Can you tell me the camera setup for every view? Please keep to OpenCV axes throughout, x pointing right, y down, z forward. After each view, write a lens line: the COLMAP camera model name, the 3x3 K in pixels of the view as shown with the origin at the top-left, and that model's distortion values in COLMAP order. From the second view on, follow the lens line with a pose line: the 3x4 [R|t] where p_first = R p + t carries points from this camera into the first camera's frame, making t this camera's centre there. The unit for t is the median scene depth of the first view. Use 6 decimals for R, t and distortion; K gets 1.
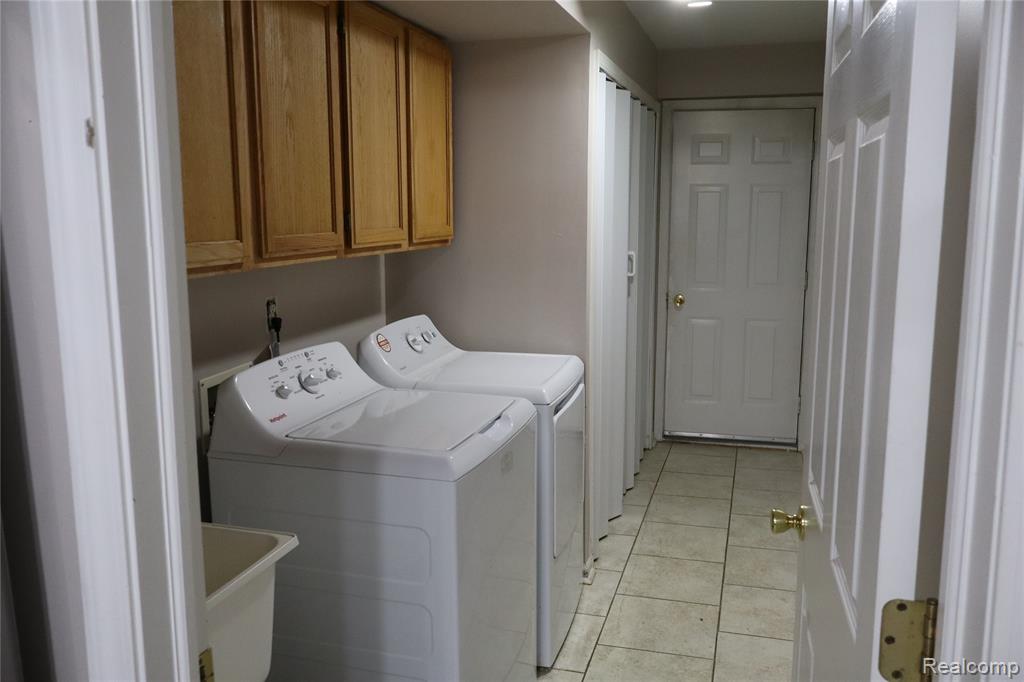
lens RADIAL K [[861.9, 0, 517.4], [0, 861.9, 338.2], [0, 0, 1]] dist [-0.001679, 0.010619]
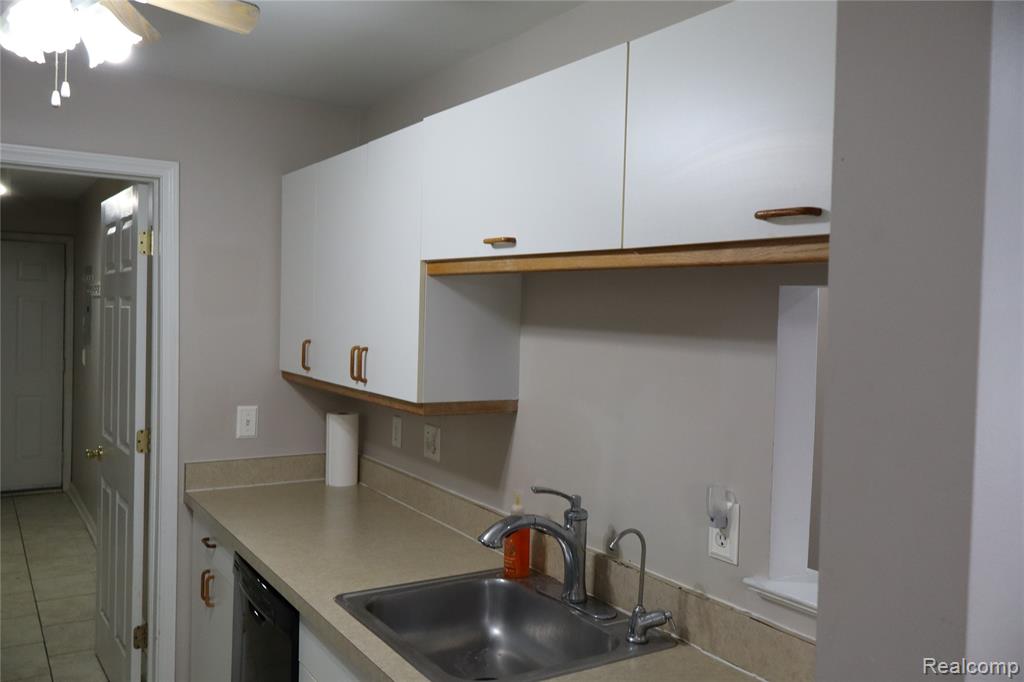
lens RADIAL K [[861.9, 0, 517.4], [0, 861.9, 338.2], [0, 0, 1]] dist [-0.001679, 0.010619]
pose [[0.665973, -0.006998, 0.745943, -0.676330], [0.089552, 0.993475, -0.070631, 0.168159], [-0.740582, 0.113839, 0.662253, -1.470913]]
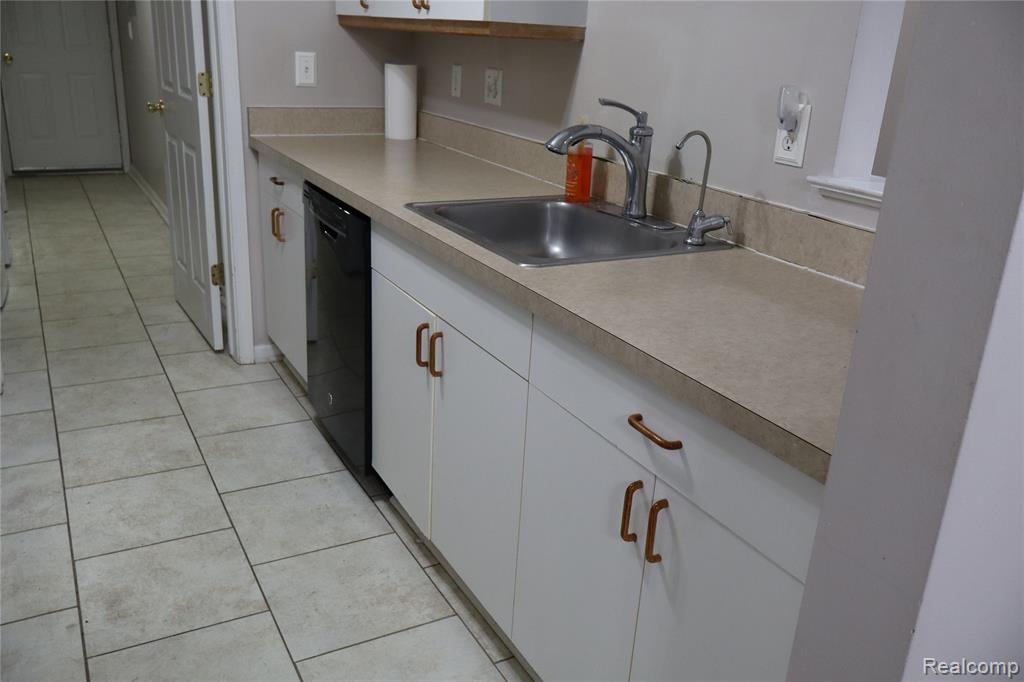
lens RADIAL K [[861.9, 0, 517.4], [0, 861.9, 338.2], [0, 0, 1]] dist [-0.001679, 0.010619]
pose [[0.705342, -0.205355, 0.678471, -0.734796], [0.058584, 0.970732, 0.232910, 0.335724], [-0.706443, -0.124533, 0.696728, -1.463488]]
